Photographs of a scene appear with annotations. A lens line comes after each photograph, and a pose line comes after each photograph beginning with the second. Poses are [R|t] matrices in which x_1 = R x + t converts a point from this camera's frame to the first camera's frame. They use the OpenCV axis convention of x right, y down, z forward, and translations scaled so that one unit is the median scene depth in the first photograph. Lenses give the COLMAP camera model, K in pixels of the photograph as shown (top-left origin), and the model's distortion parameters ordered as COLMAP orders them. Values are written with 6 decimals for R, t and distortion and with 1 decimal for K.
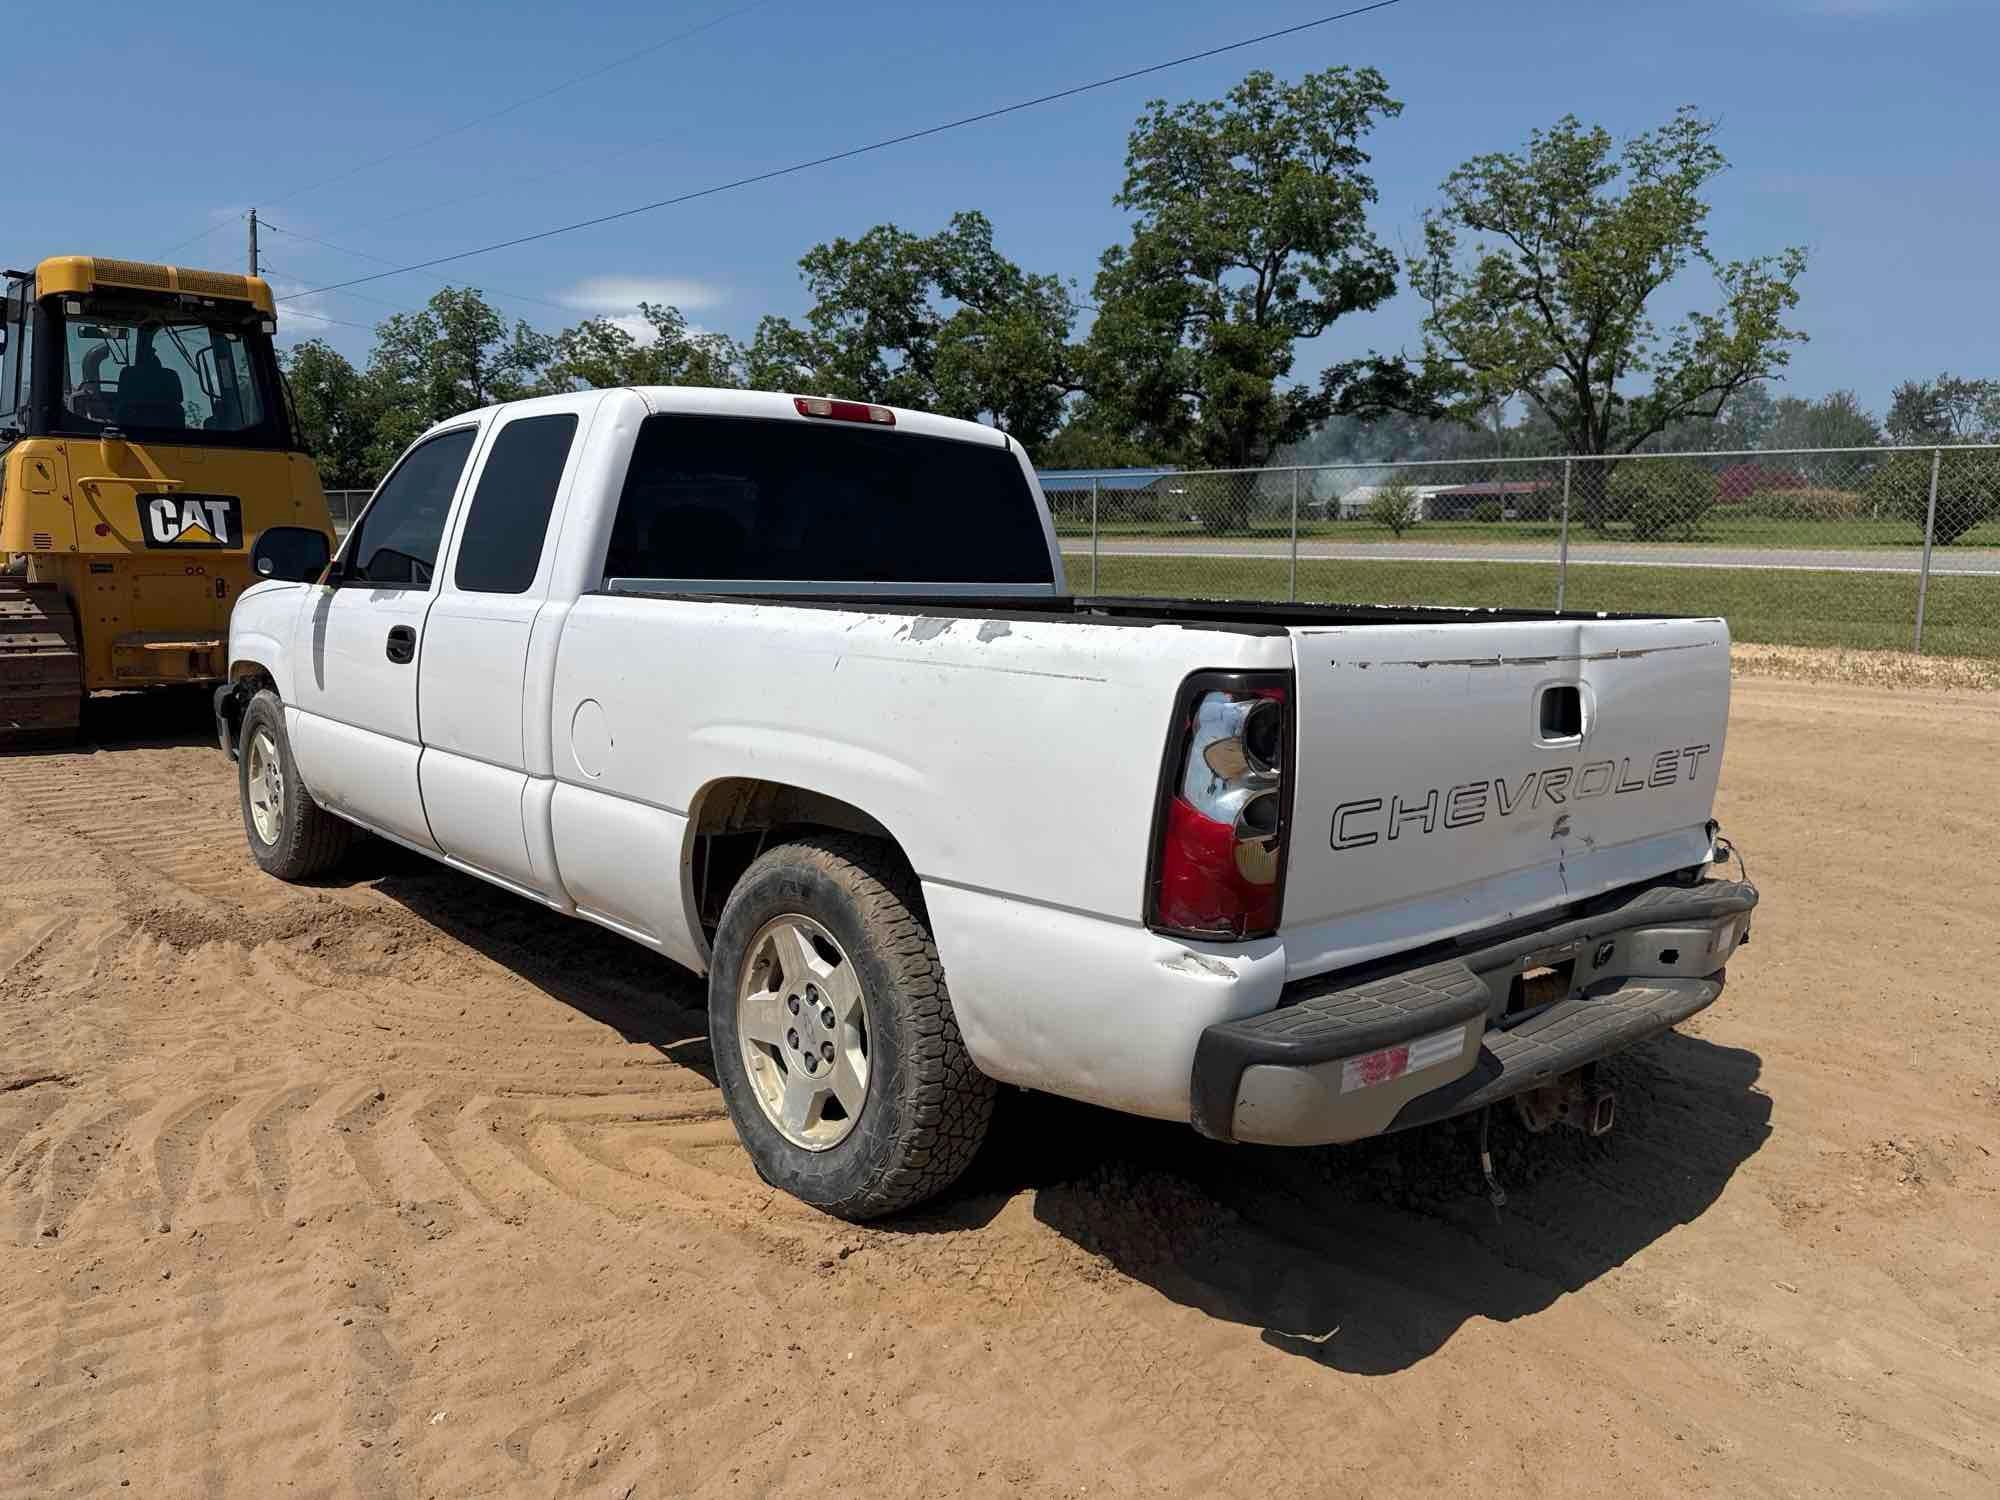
lens RADIAL K [[1403.1, 0, 1002.7], [0, 1403.1, 753.5], [0, 0, 1]] dist [0.039026, -0.044405]
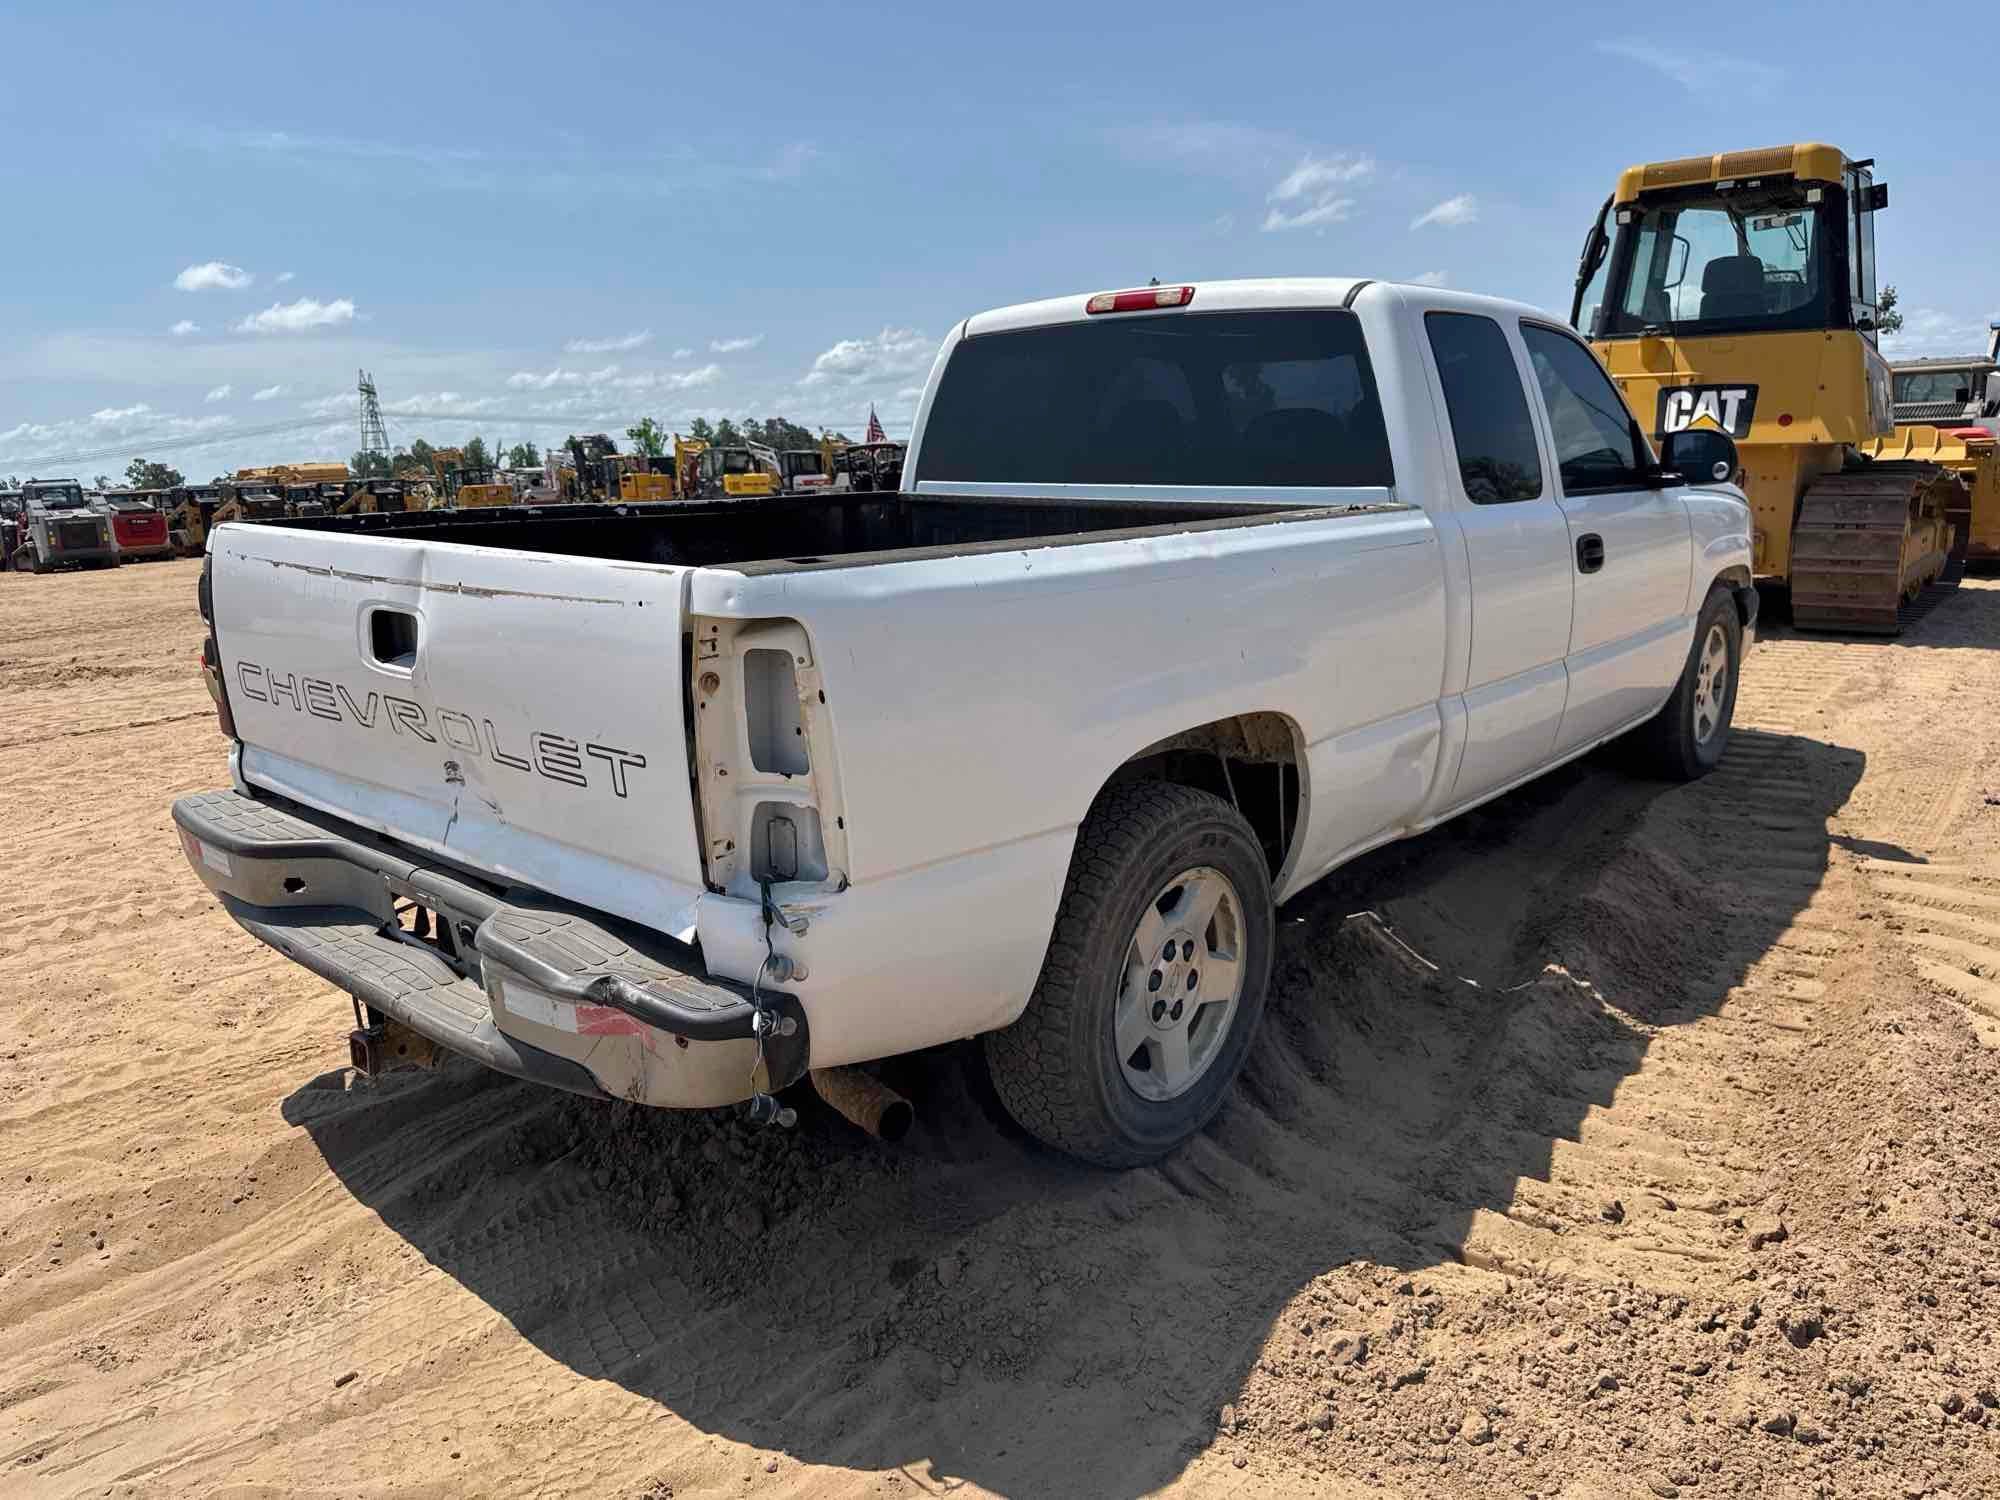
lens RADIAL K [[1433.9, 0, 992.0], [0, 1433.9, 764.5], [0, 0, 1]] dist [0.013259, -0.019349]
pose [[0.116752, 0.204822, -0.971811, 0.438326], [-0.120882, 0.974159, 0.190794, -0.056213], [0.985777, 0.095199, 0.138494, 0.400837]]
